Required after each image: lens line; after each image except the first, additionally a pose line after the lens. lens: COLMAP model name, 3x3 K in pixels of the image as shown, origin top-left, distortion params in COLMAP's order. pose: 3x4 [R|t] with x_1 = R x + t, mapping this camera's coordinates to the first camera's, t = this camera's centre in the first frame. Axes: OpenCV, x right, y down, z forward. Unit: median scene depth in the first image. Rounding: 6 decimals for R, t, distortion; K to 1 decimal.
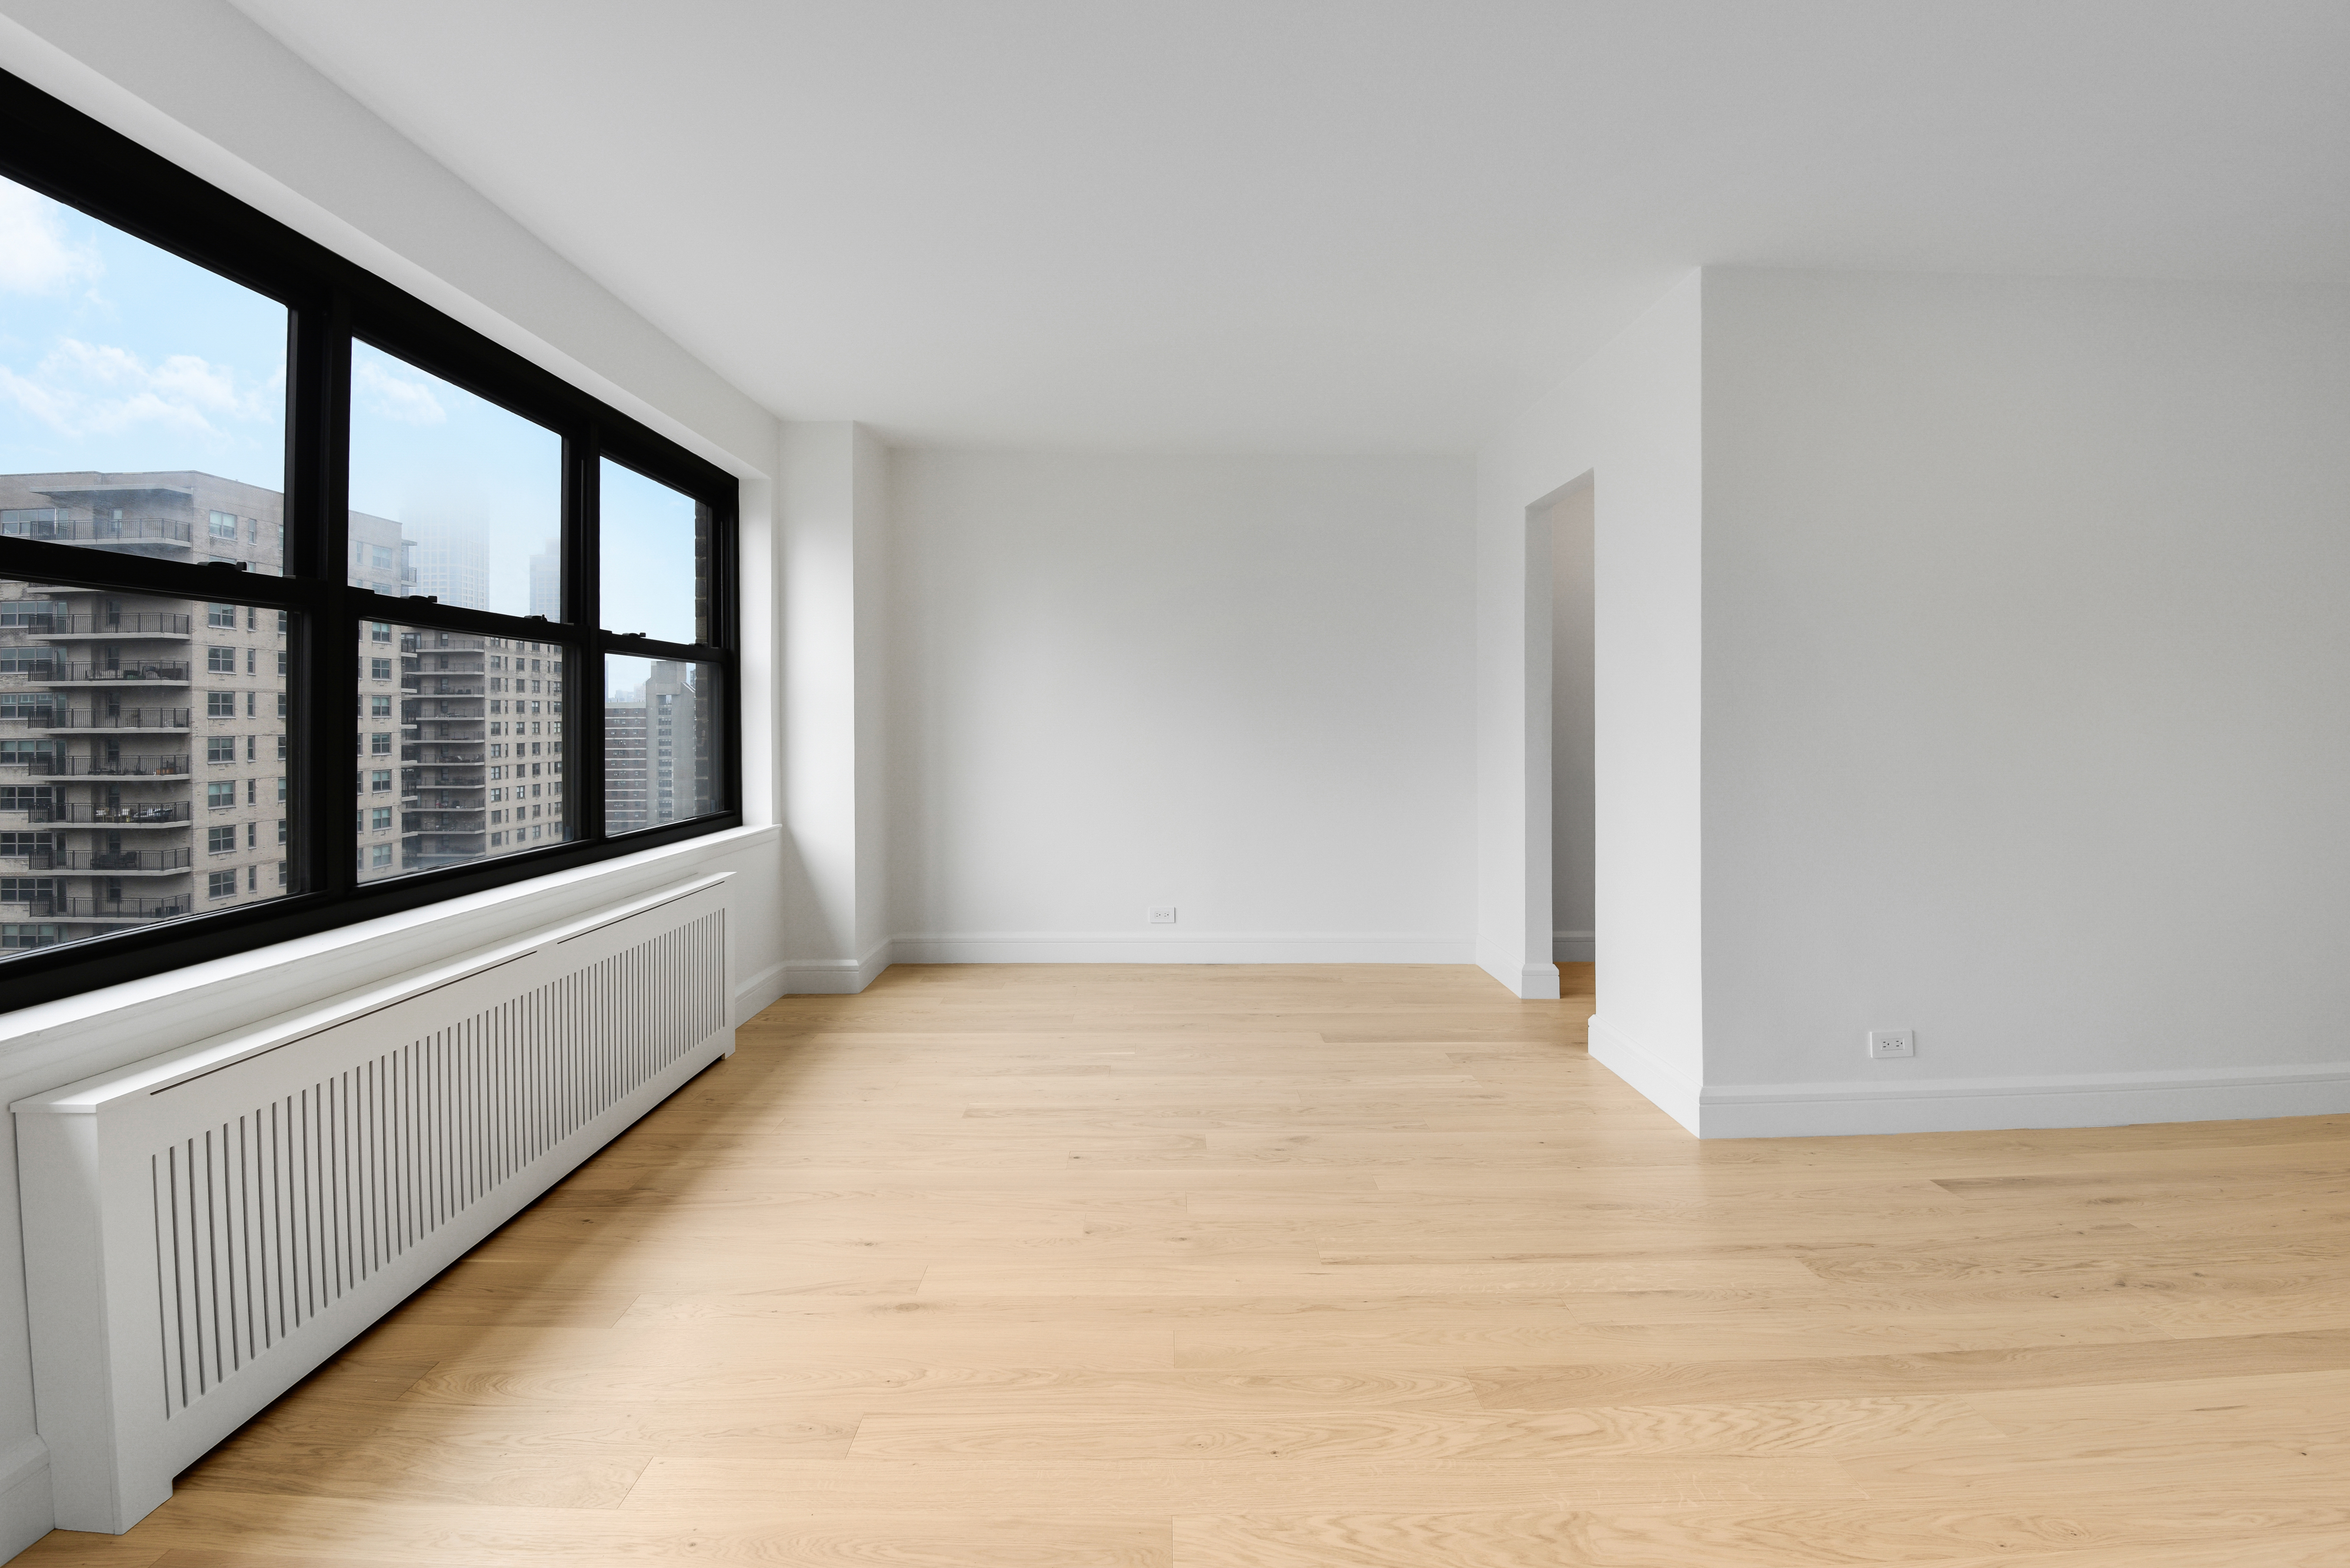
lens RADIAL K [[1116.1, 0, 1175.2], [0, 1116.1, 720.9], [0, 0, 1]] dist [0.016955, -0.030892]
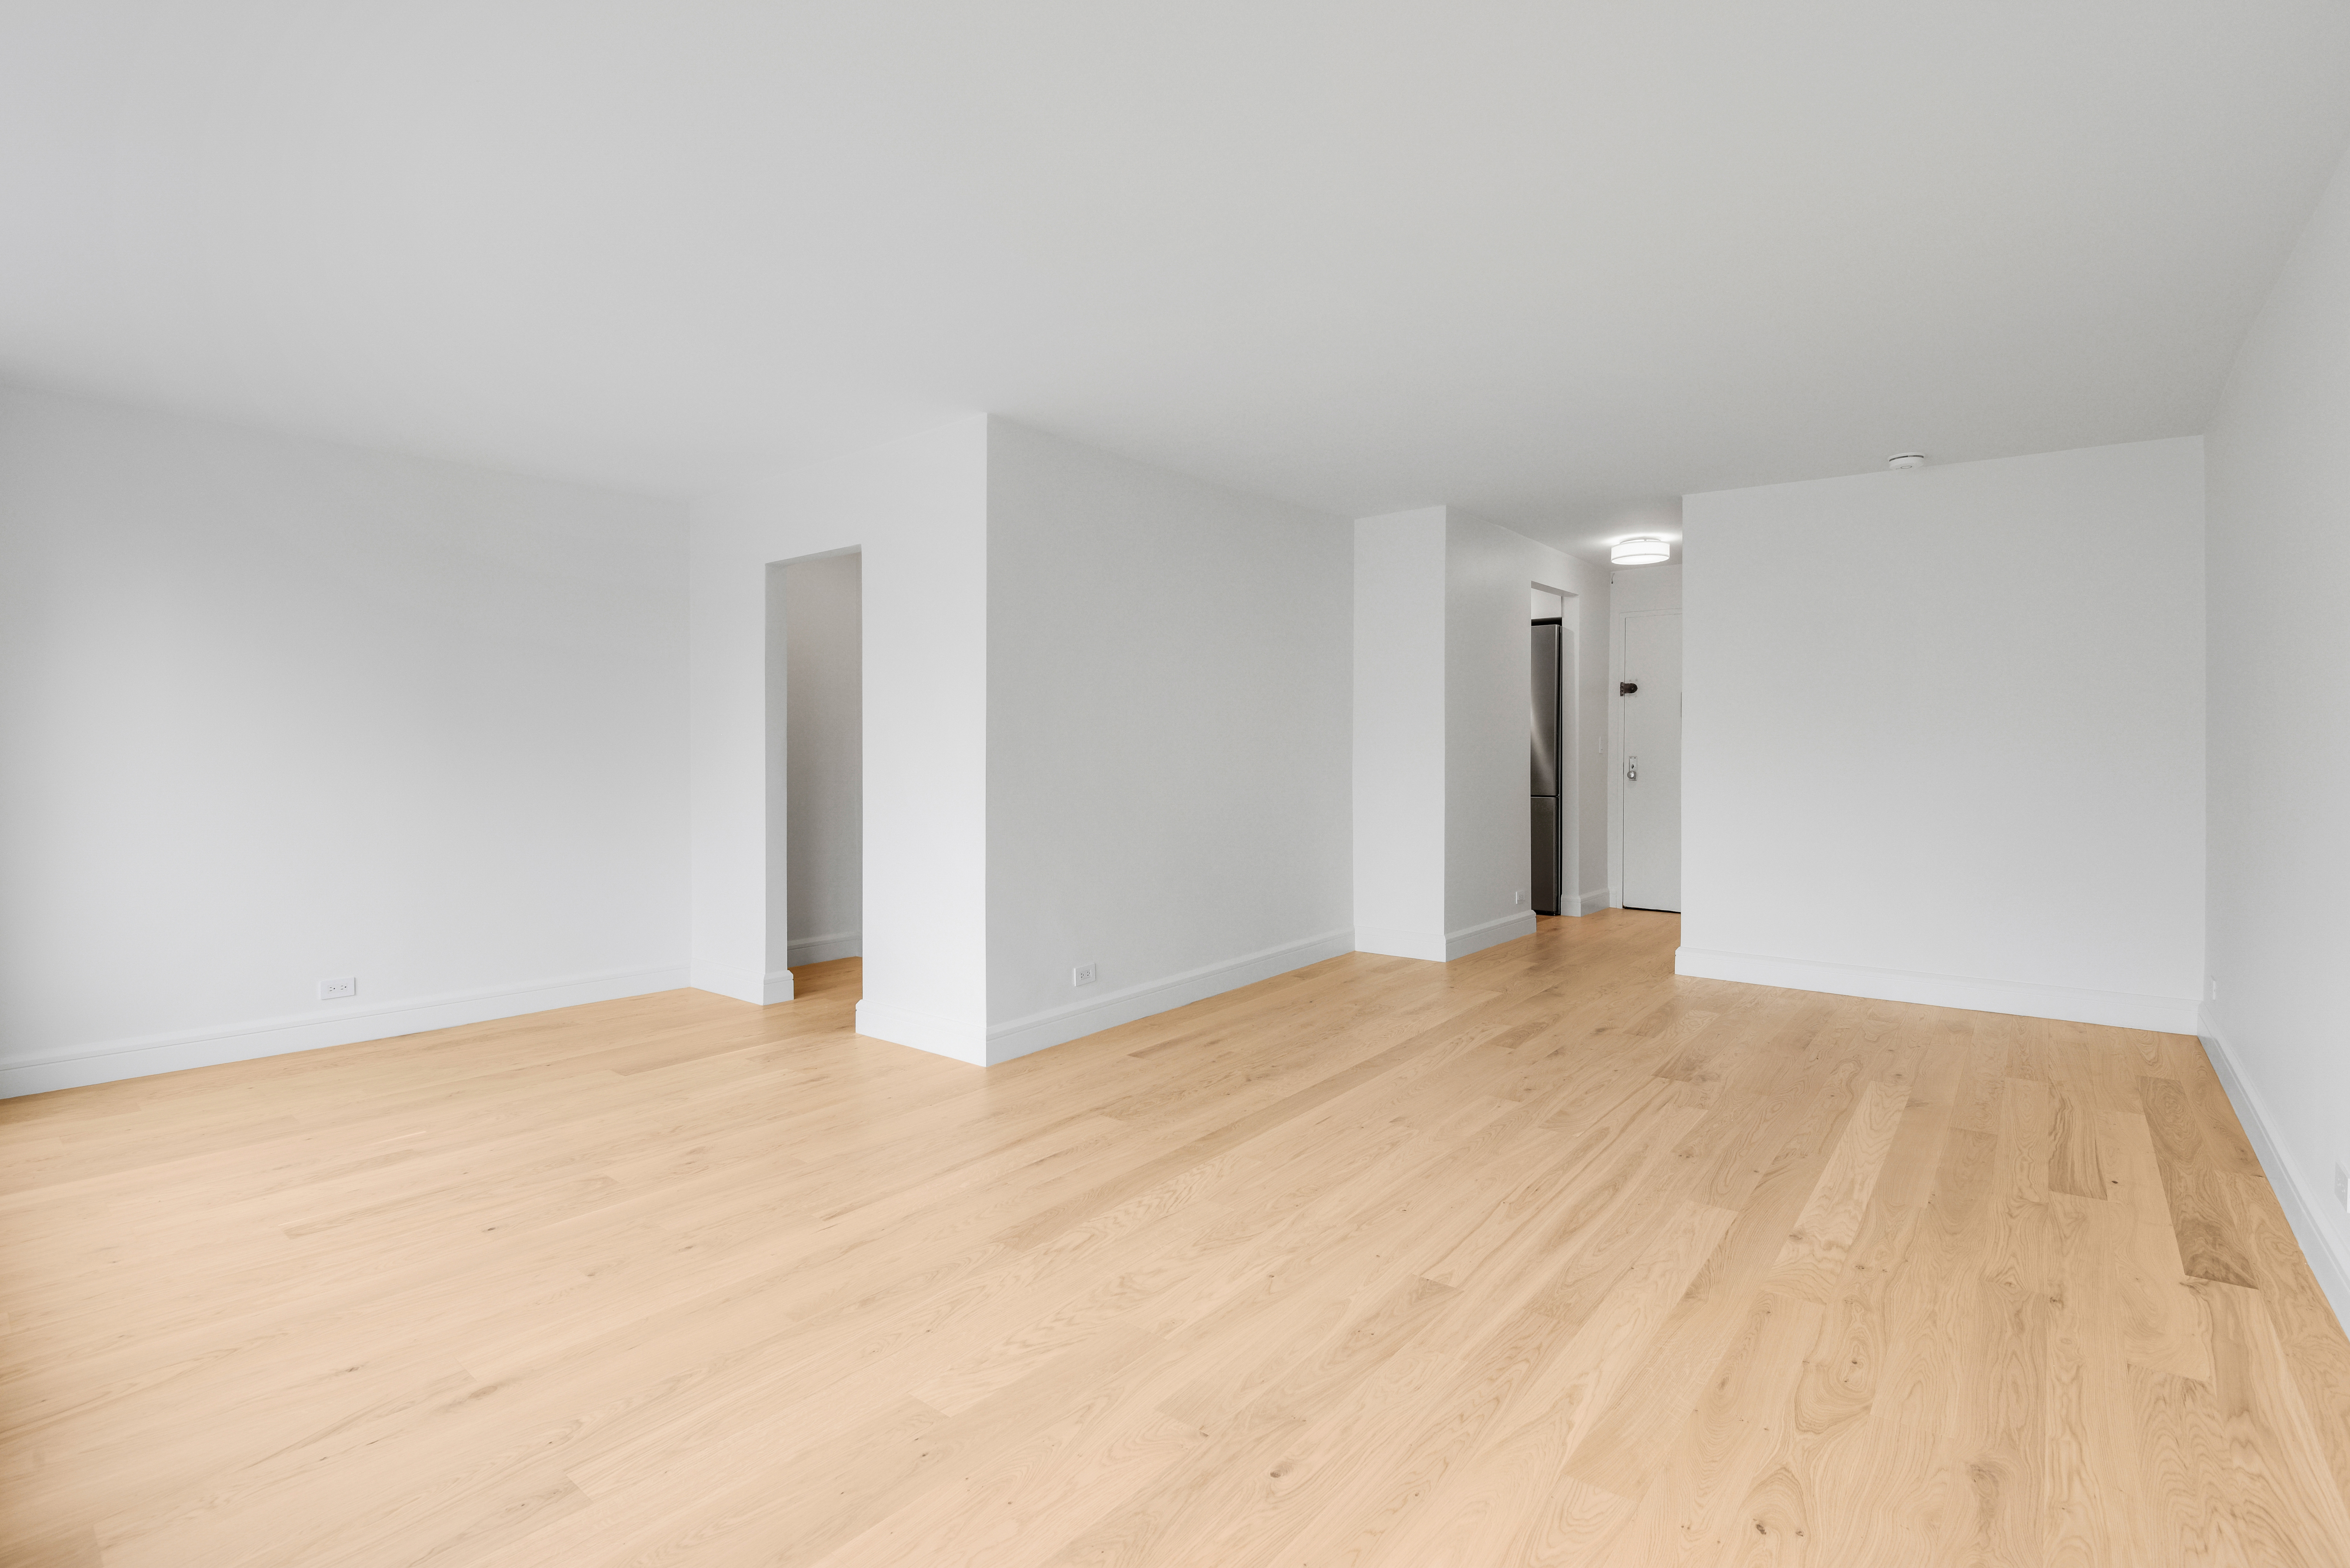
lens RADIAL K [[1102.4, 0, 1142.9], [0, 1102.4, 749.5], [0, 0, 1]] dist [-0.000347, -0.013877]
pose [[0.652046, 0.000200, 0.758179, -0.491889], [0.005460, 0.999973, -0.004959, 0.003170], [-0.758160, 0.007373, 0.652027, -0.000456]]
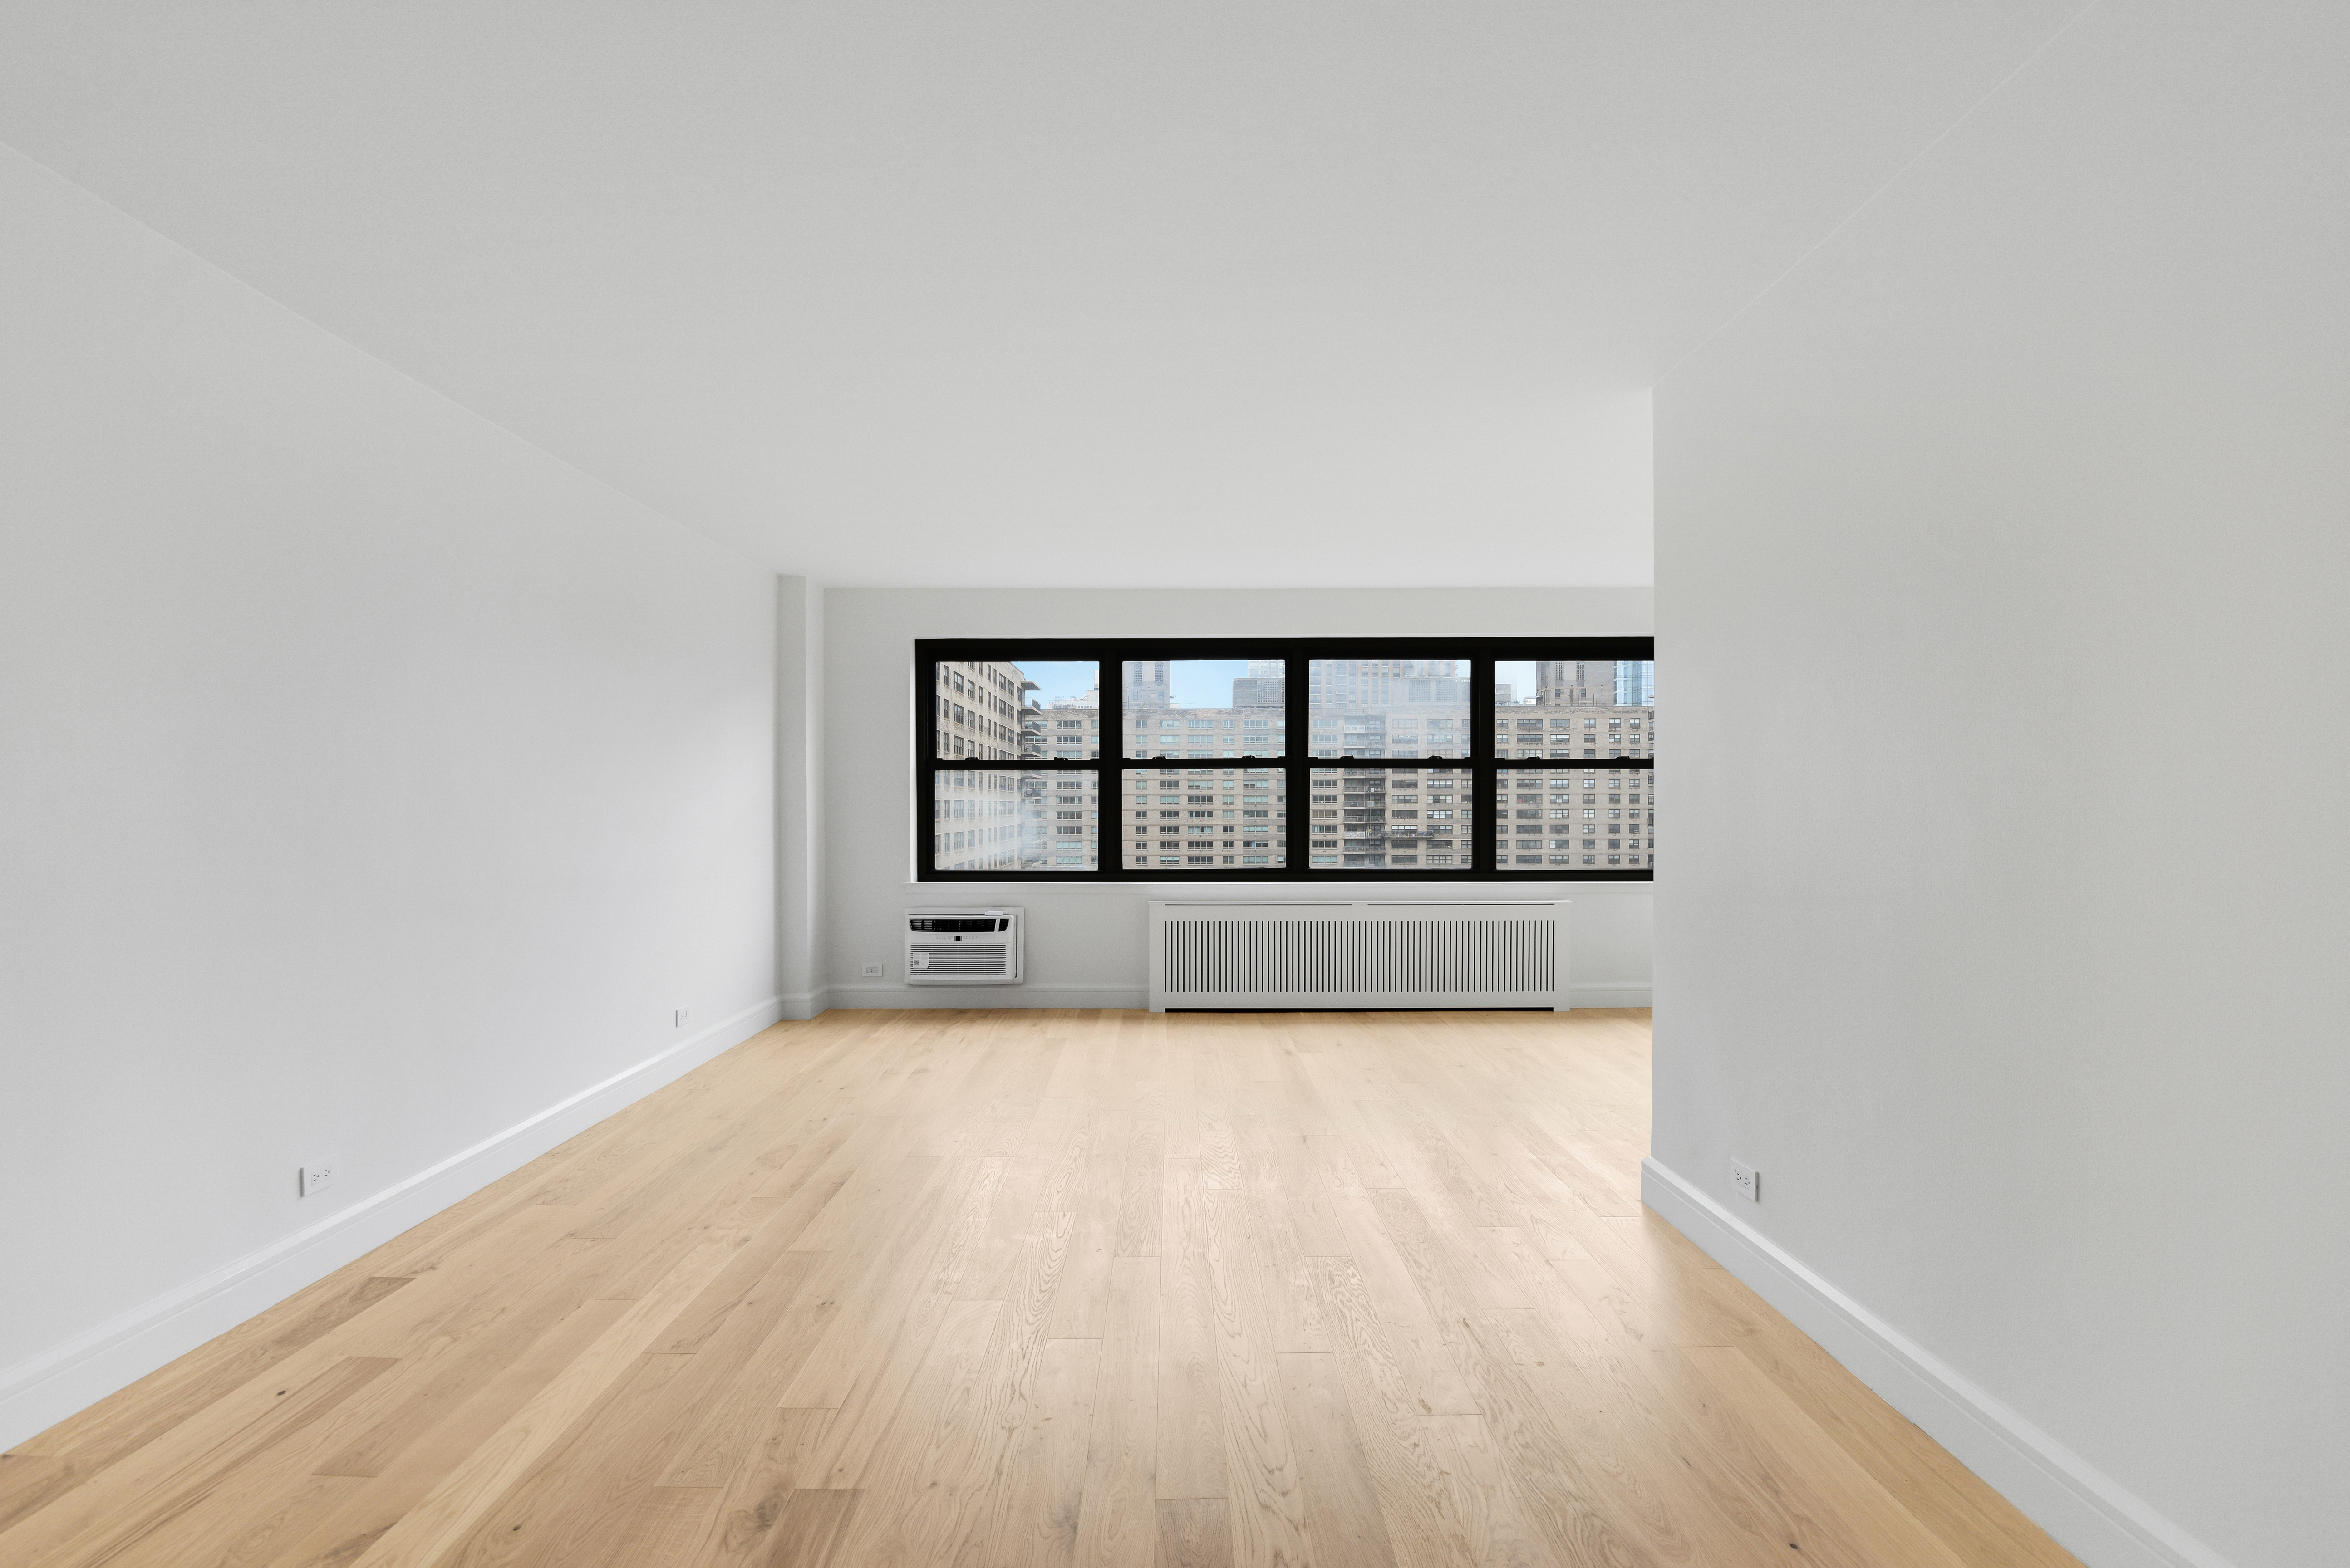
lens RADIAL K [[1126.8, 0, 1175.0], [0, 1126.8, 784.0], [0, 0, 1]] dist [-0.000377, -0.000147]
pose [[-0.015310, -0.015322, -0.999765, 1.896977], [0.000083, 0.999883, -0.015325, -0.012667], [0.999883, -0.000317, -0.015307, 0.689524]]
